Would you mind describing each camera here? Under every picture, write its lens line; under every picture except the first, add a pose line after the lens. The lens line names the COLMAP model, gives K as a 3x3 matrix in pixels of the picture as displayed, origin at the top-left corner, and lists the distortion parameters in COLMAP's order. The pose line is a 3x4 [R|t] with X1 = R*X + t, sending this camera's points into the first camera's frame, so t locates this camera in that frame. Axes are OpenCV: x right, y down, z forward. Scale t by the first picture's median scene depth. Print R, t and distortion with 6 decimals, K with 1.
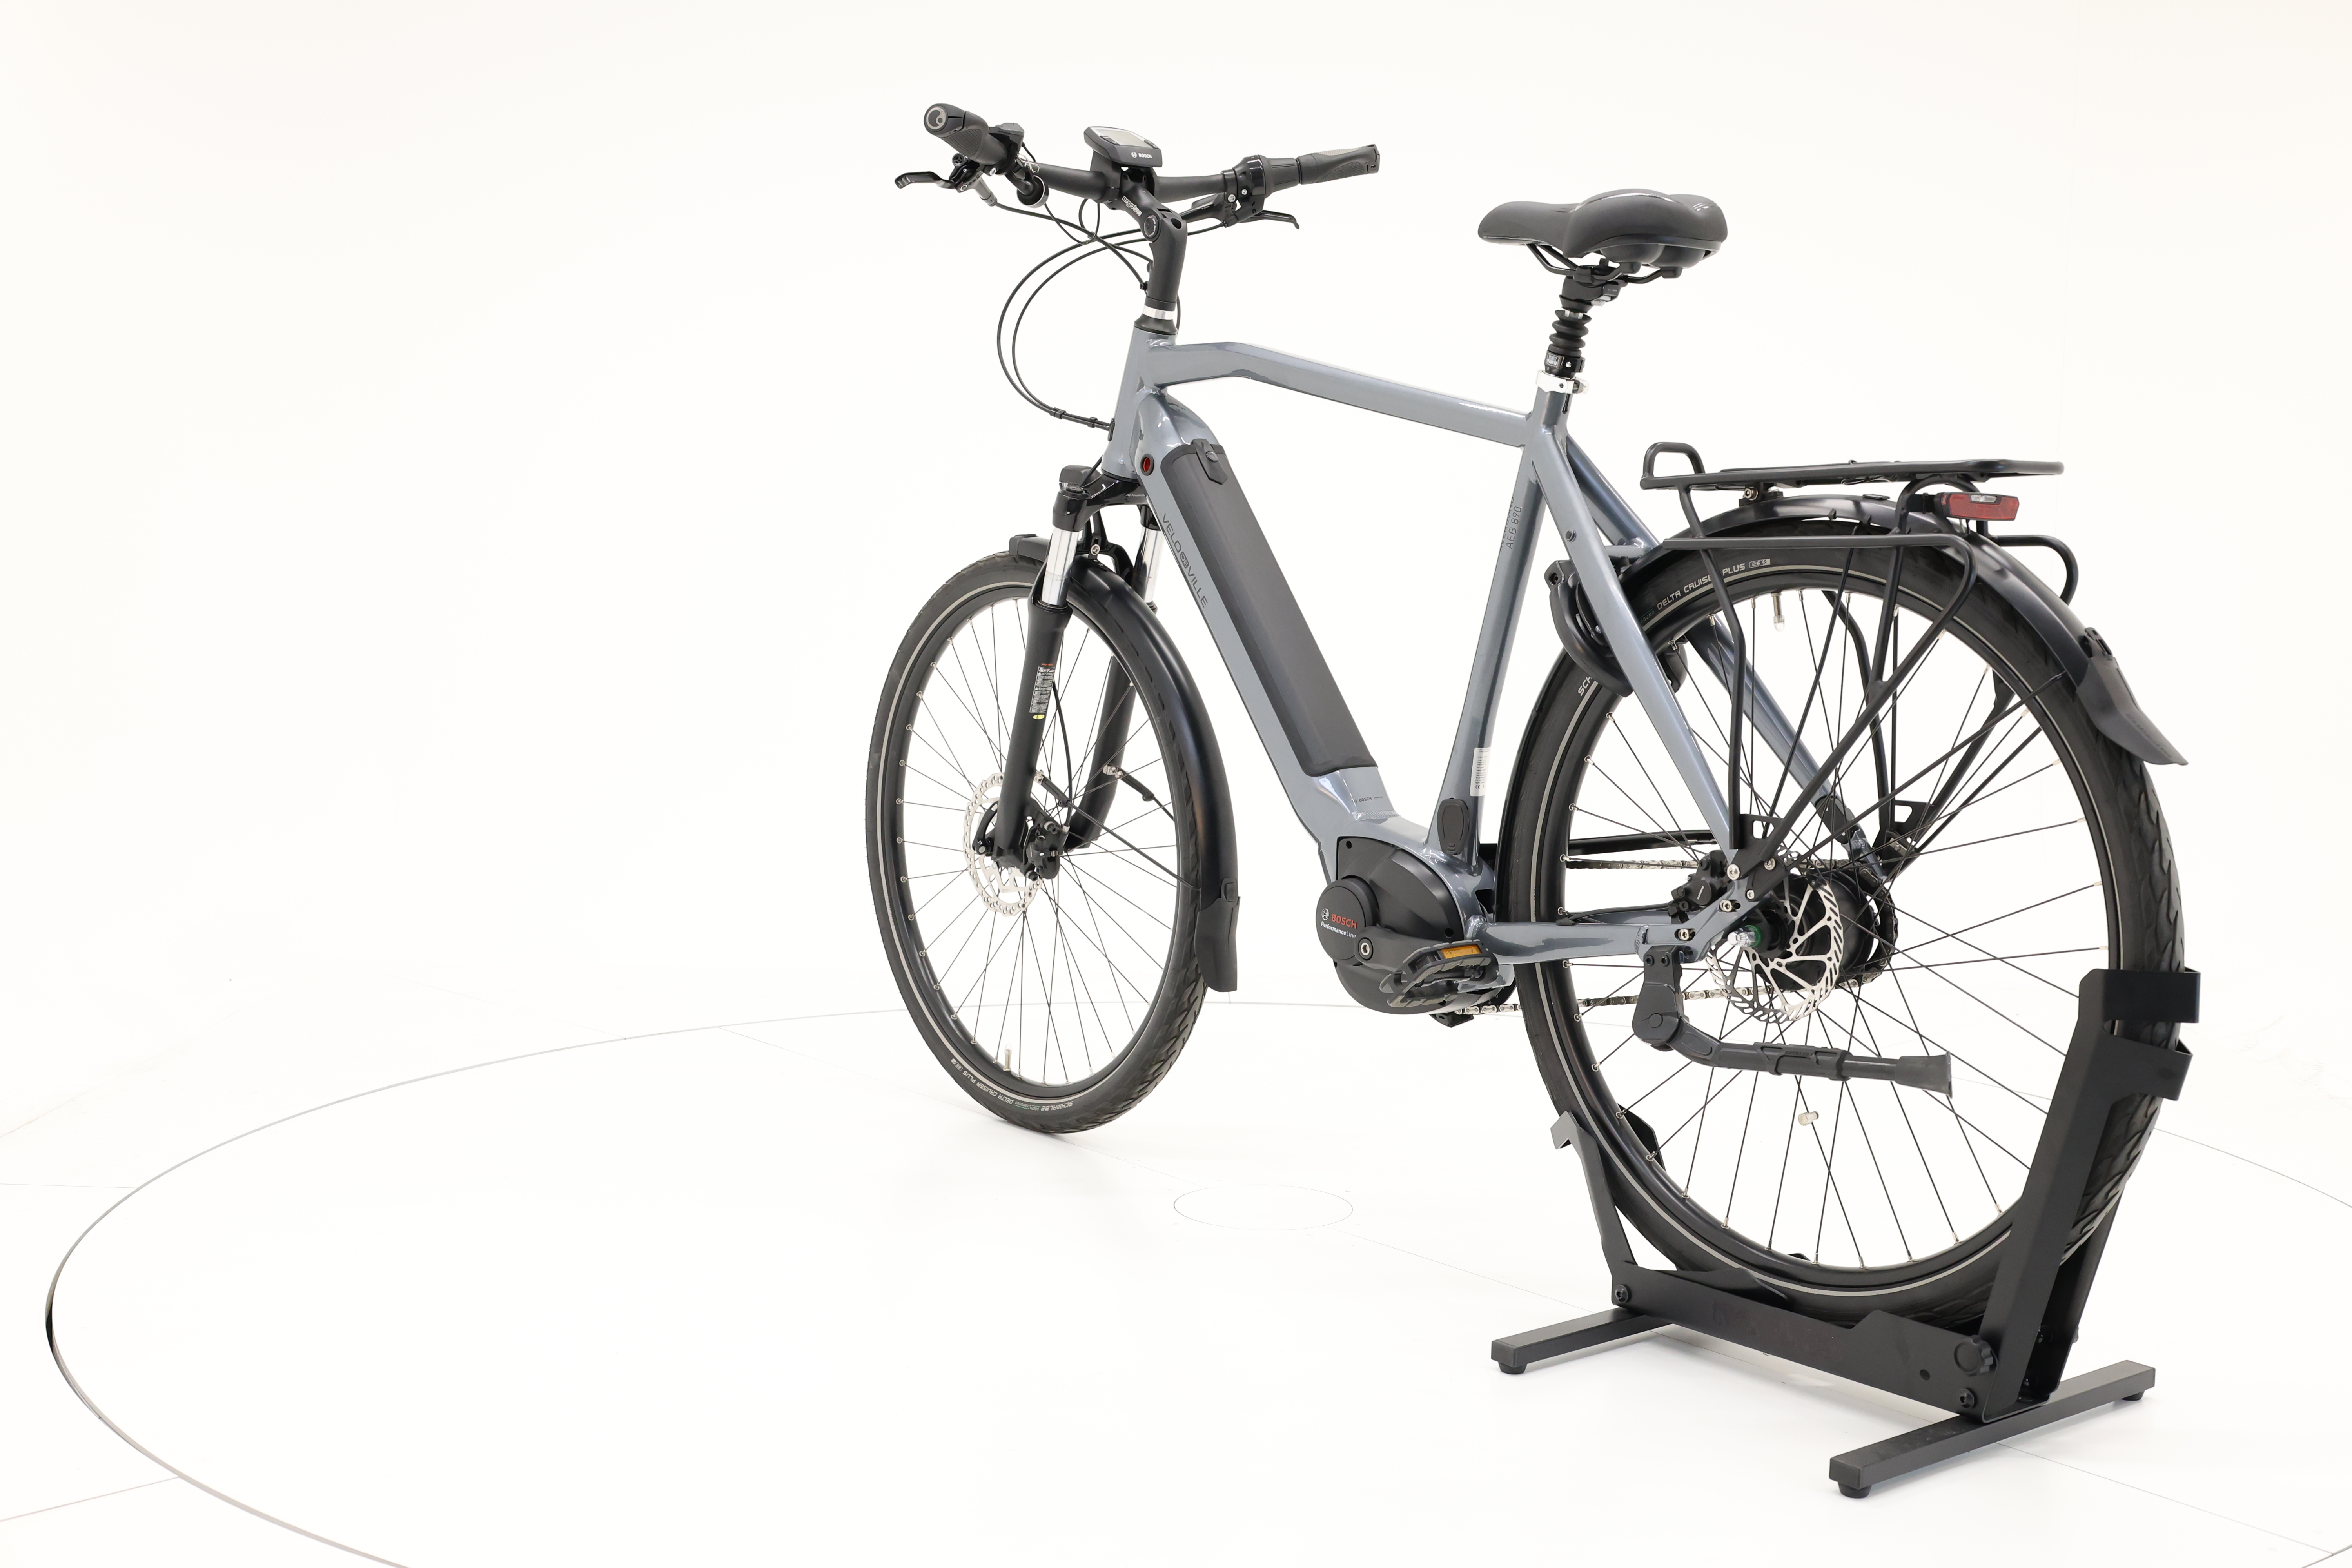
lens RADIAL K [[2661.4, 0, 1170.8], [0, 2661.4, 780.1], [0, 0, 1]] dist [0.016248, 0.000000]
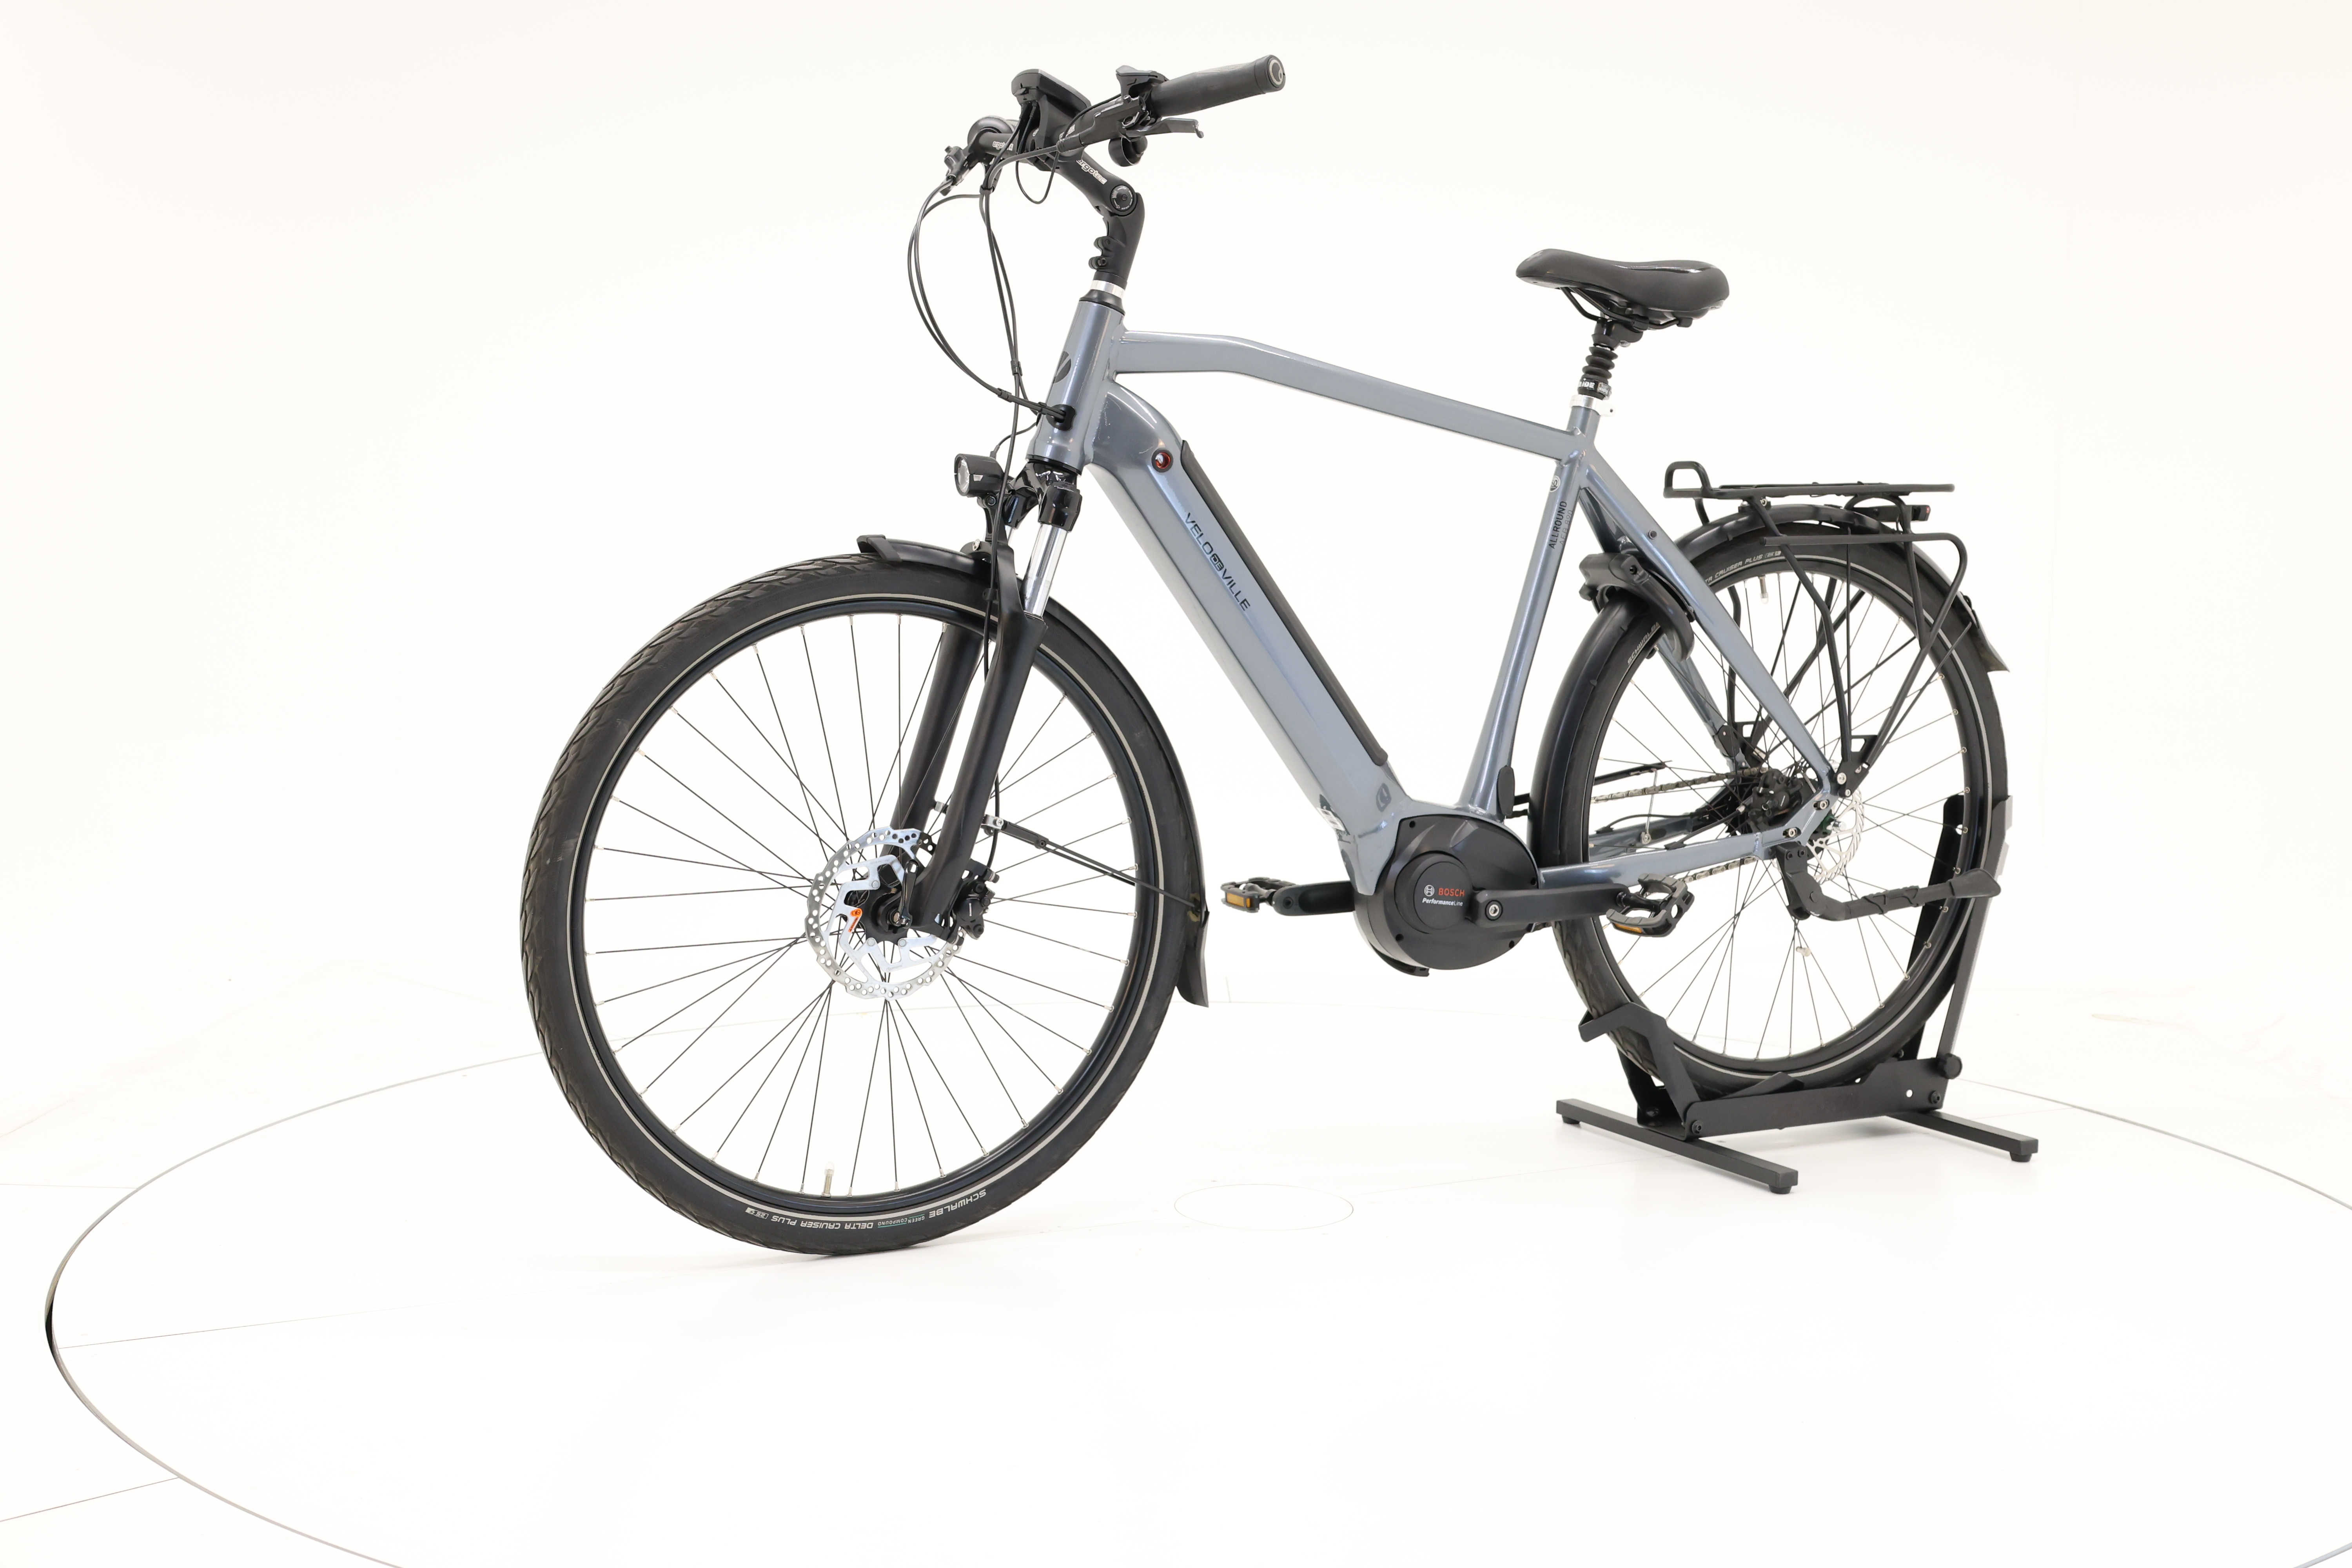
lens RADIAL K [[2661.4, 0, 1193.1], [0, 2661.4, 794.6], [0, 0, 1]] dist [0.016248, 0.000000]
pose [[0.180108, -0.114992, 0.976902, -1.062858], [0.081307, 0.991485, 0.101719, -0.110804], [-0.980281, 0.061109, 0.187924, 0.947275]]
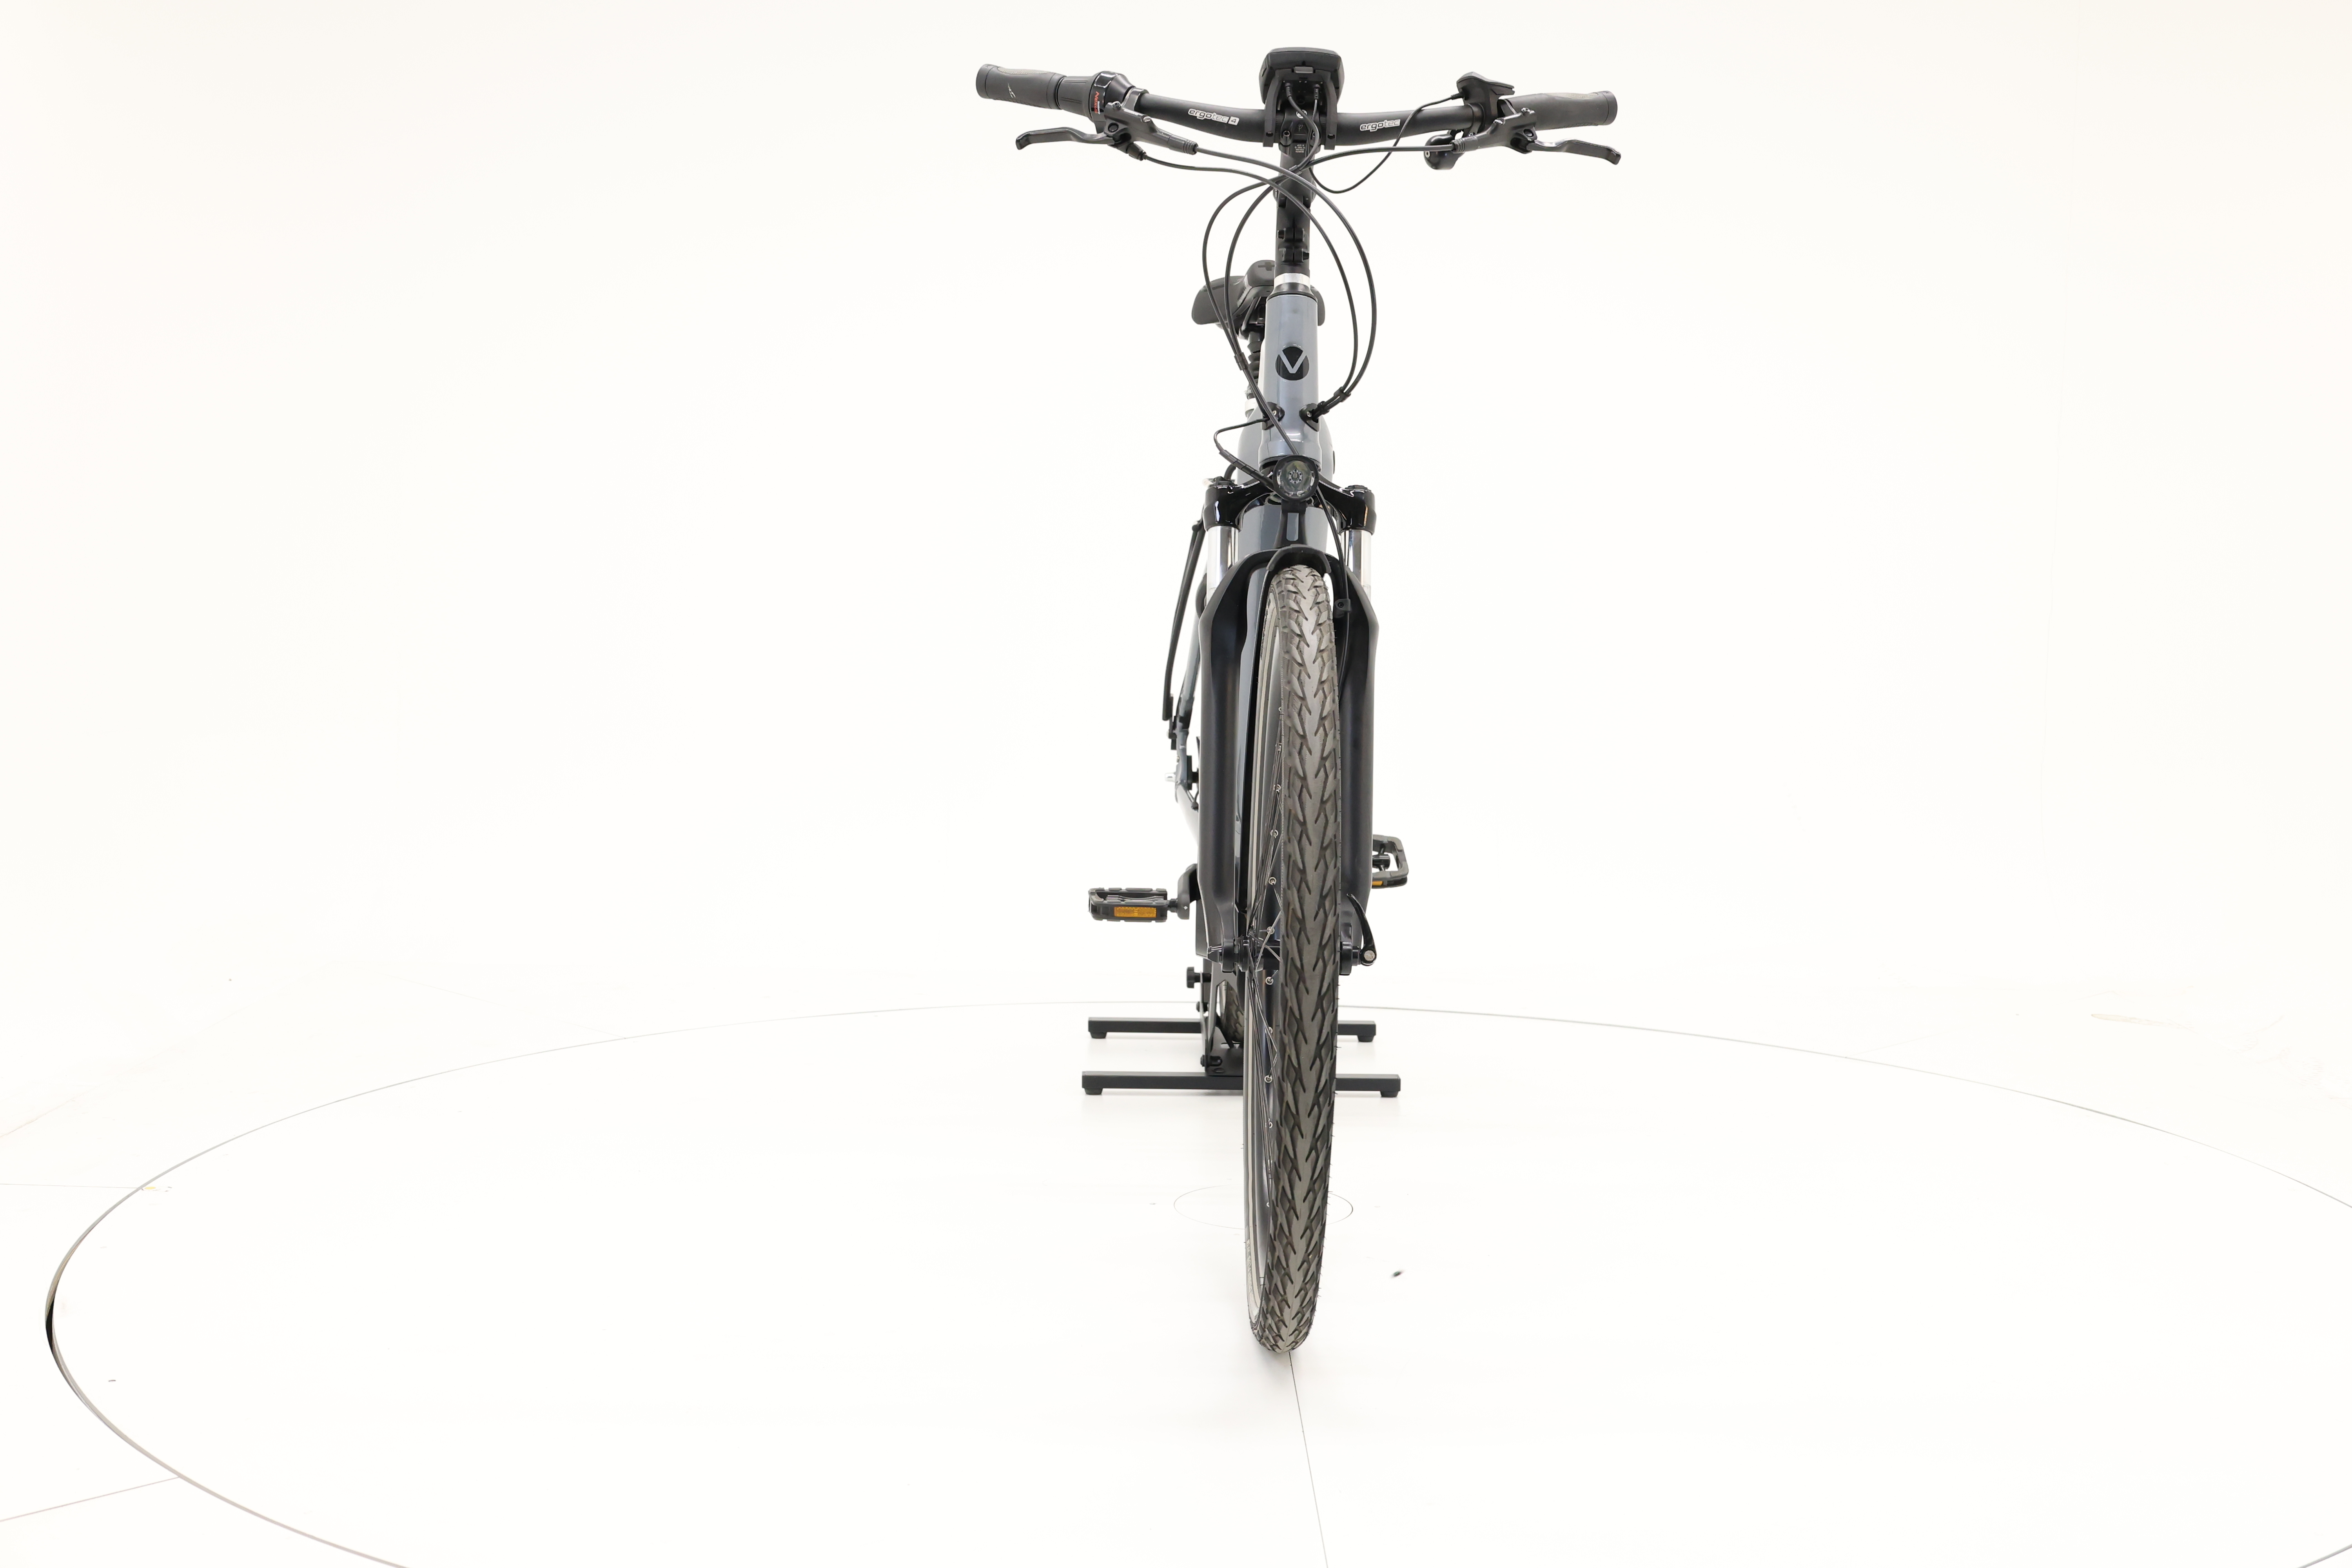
lens RADIAL K [[2661.4, 0, 1180.2], [0, 2661.4, 795.4], [0, 0, 1]] dist [0.016248, 0.000000]
pose [[-0.789918, -0.092287, 0.606229, -0.609020], [0.031715, 0.981139, 0.190684, -0.208880], [-0.612392, 0.169852, -0.772092, 2.016732]]
